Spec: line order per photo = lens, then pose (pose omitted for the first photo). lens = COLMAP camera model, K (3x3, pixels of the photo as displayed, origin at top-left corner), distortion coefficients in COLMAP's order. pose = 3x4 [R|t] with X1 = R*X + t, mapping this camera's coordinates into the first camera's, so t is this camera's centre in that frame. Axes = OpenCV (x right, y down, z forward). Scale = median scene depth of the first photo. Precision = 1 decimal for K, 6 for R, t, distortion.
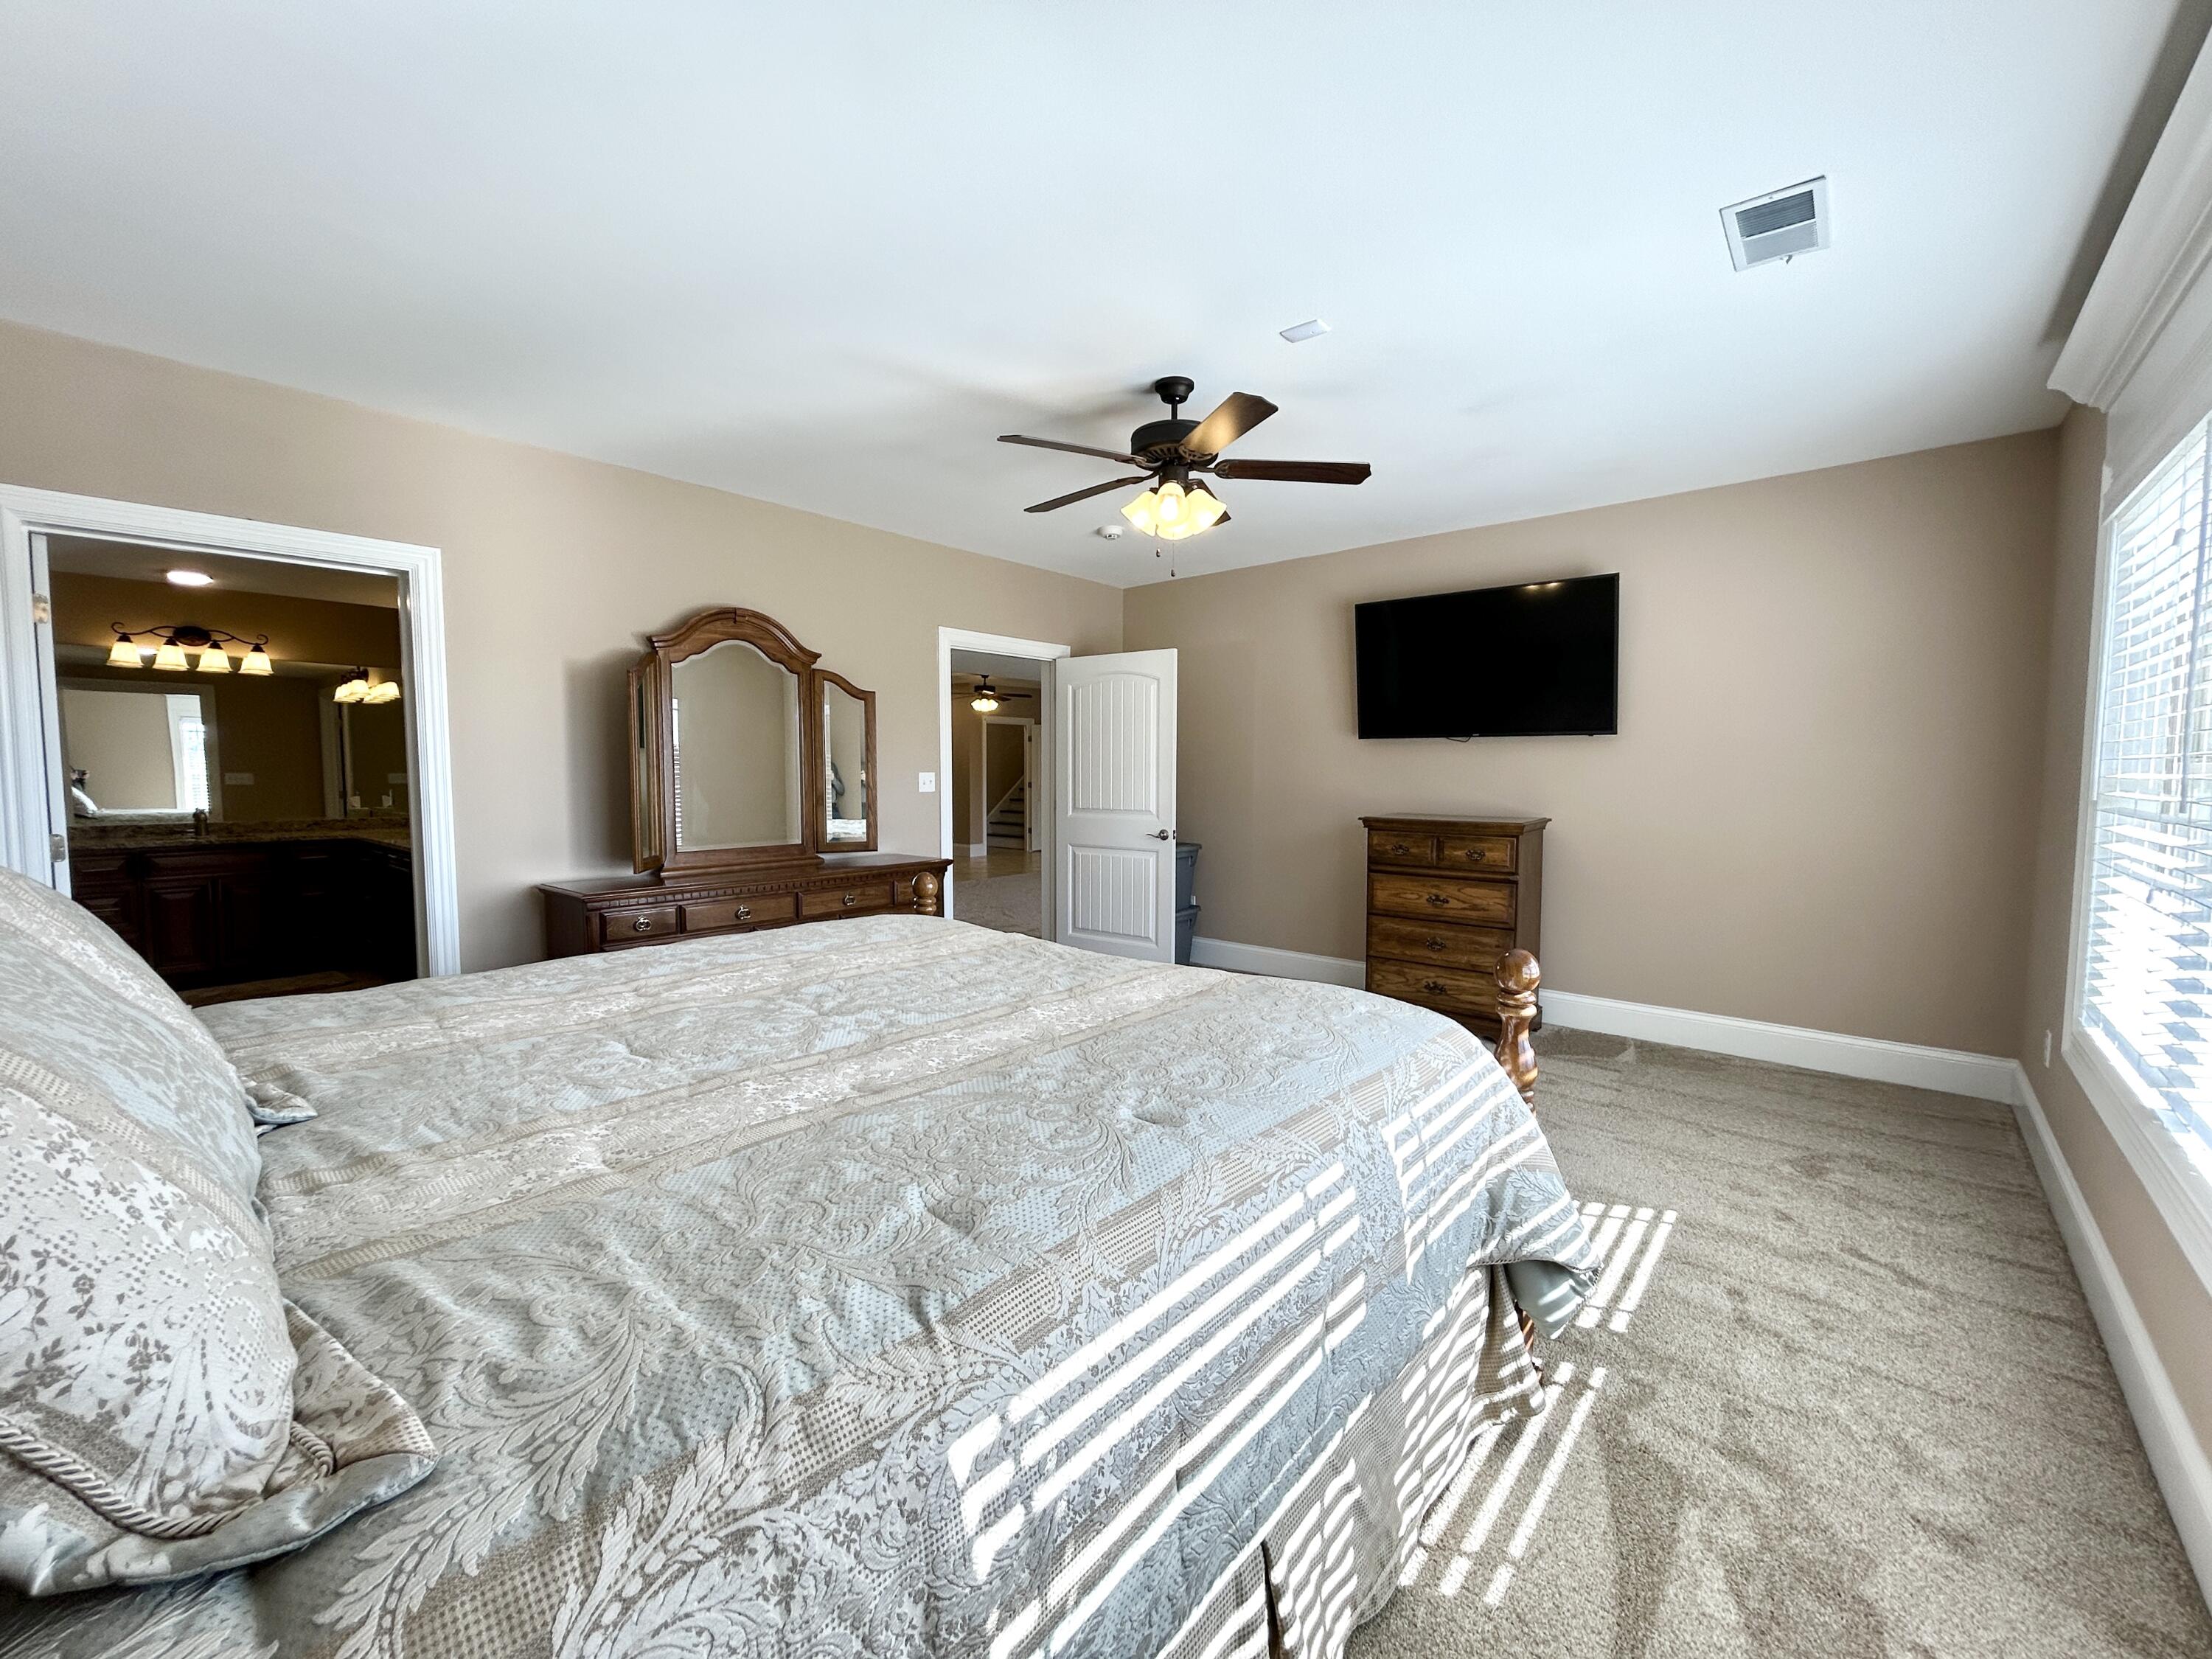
lens RADIAL K [[890.2, 0, 1096.6], [0, 890.2, 827.4], [0, 0, 1]] dist [-0.000188, 0.000776]
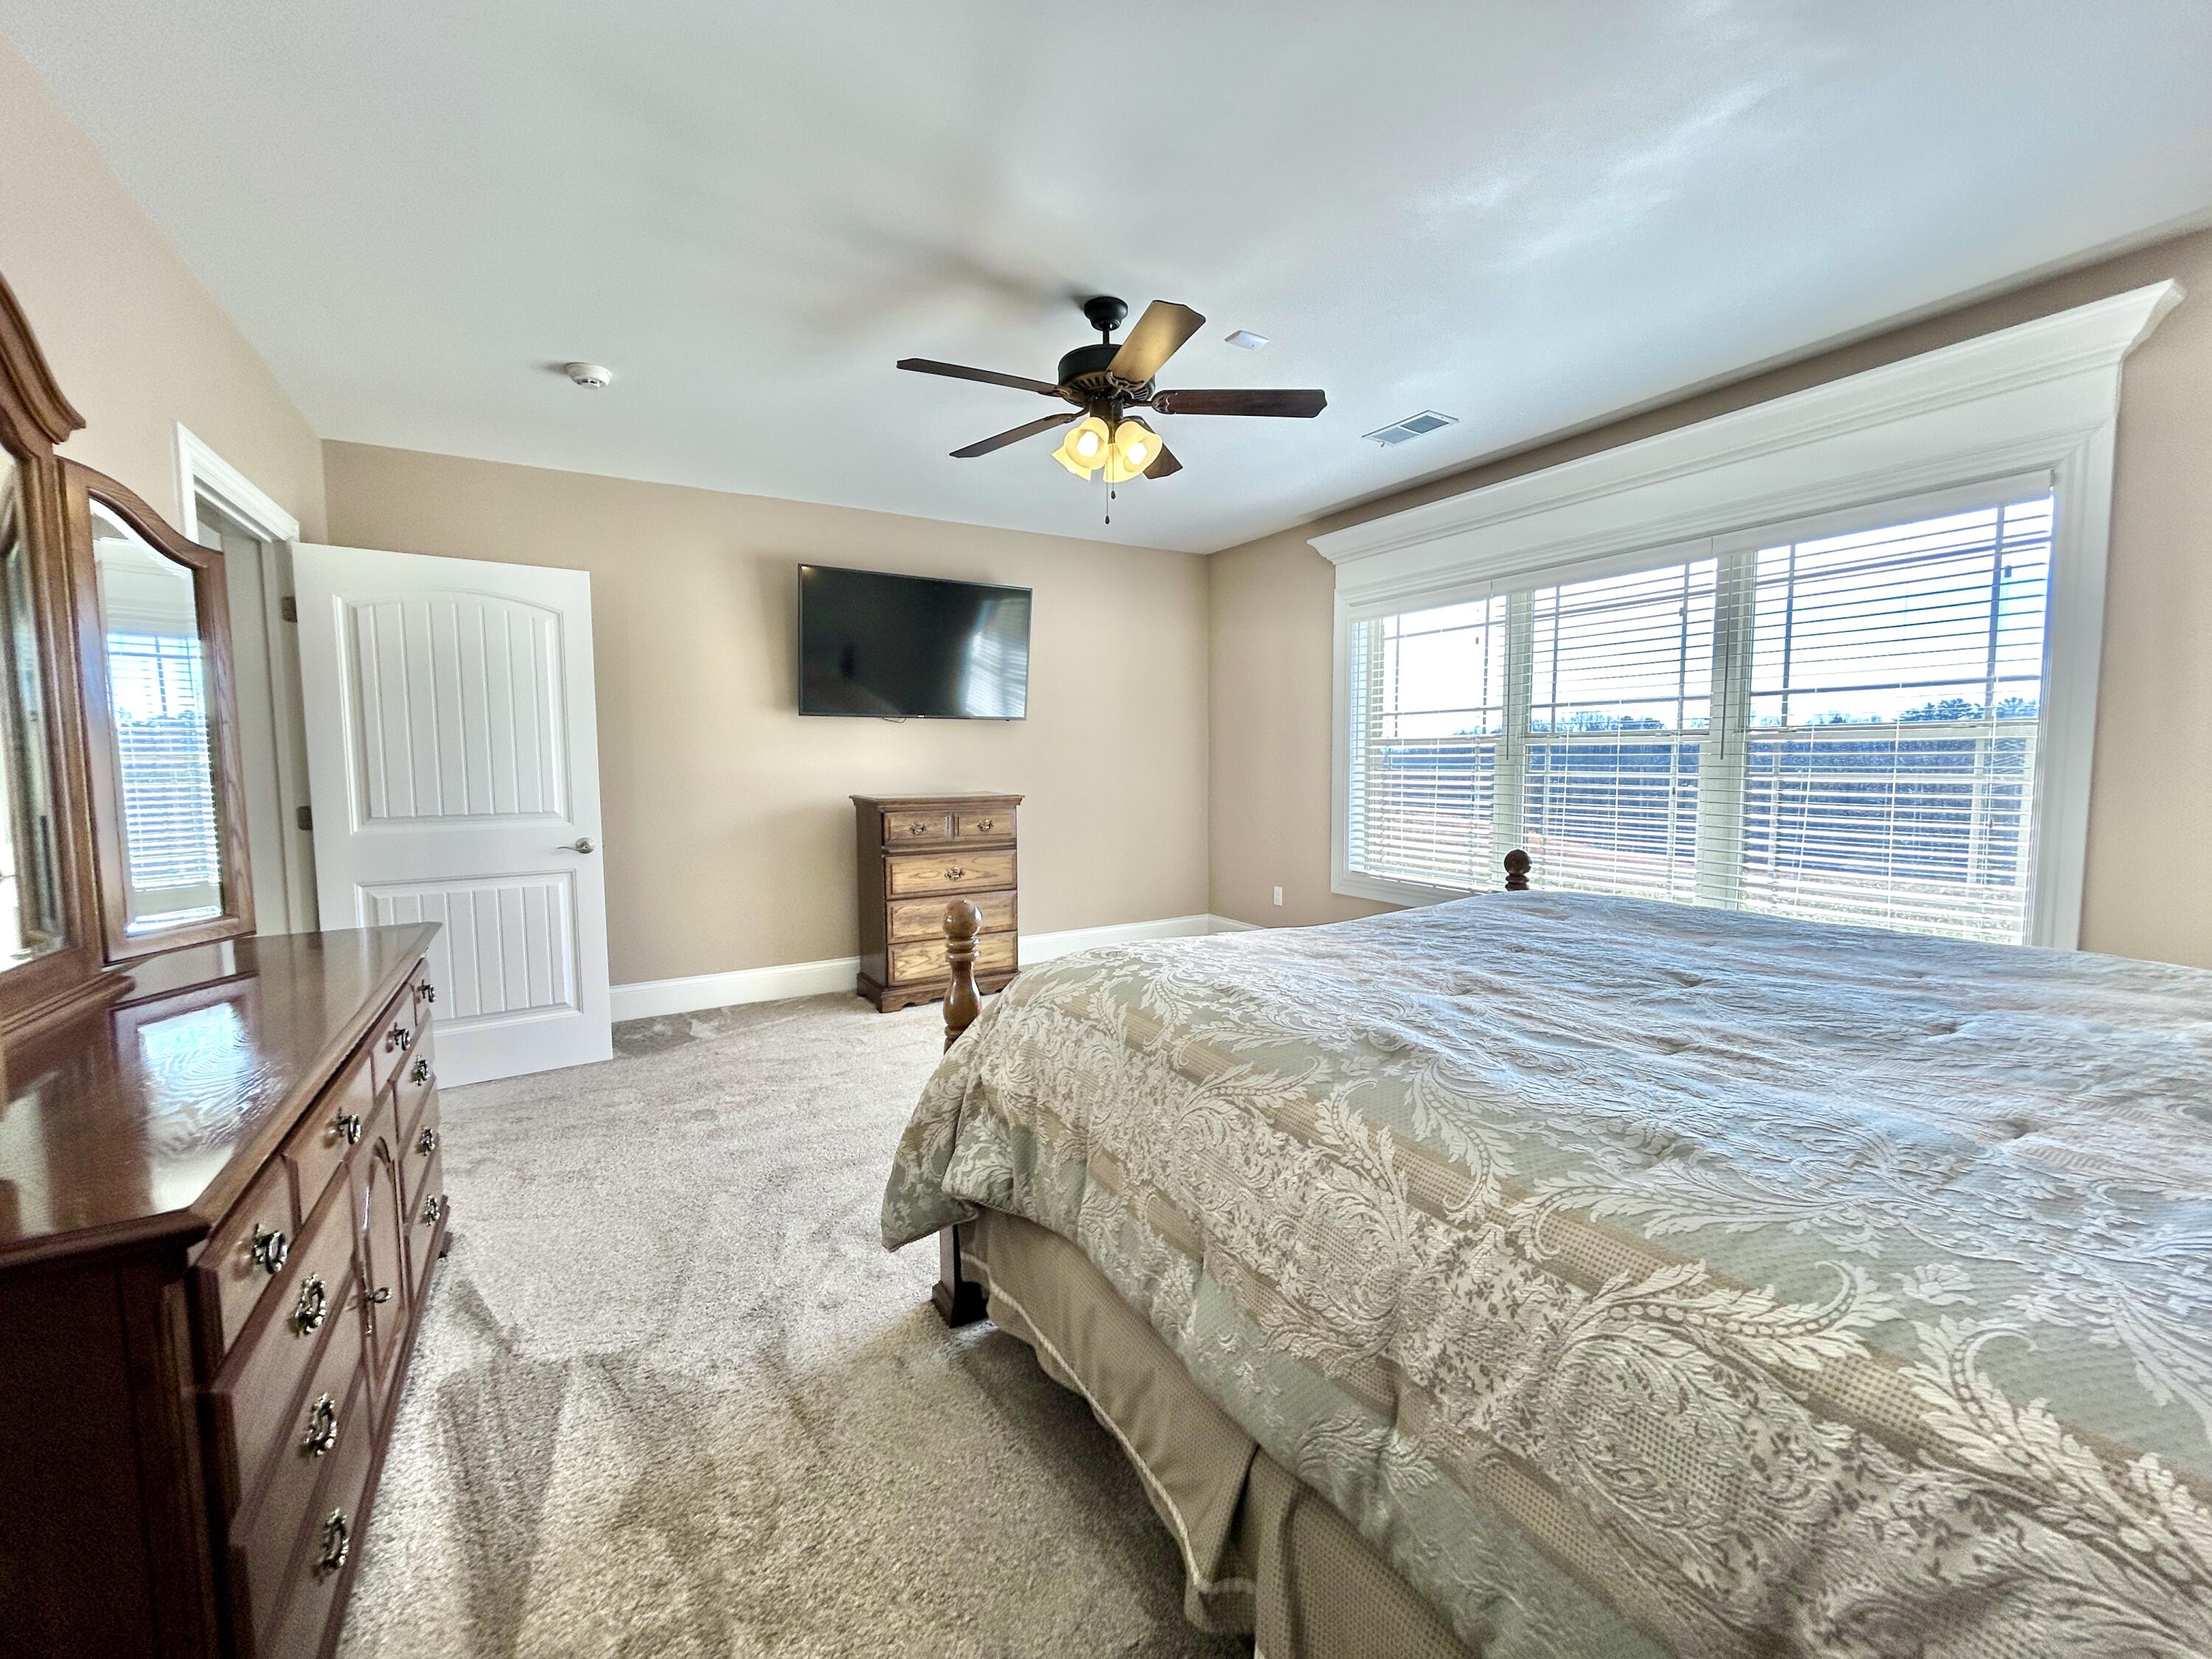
lens RADIAL K [[890.2, 0, 1096.6], [0, 890.2, 827.4], [0, 0, 1]] dist [-0.000188, 0.000776]
pose [[0.332829, -0.083837, 0.939253, -0.536402], [0.066371, 0.995653, 0.065352, -0.029698], [-0.940649, 0.040588, 0.336946, 0.495104]]
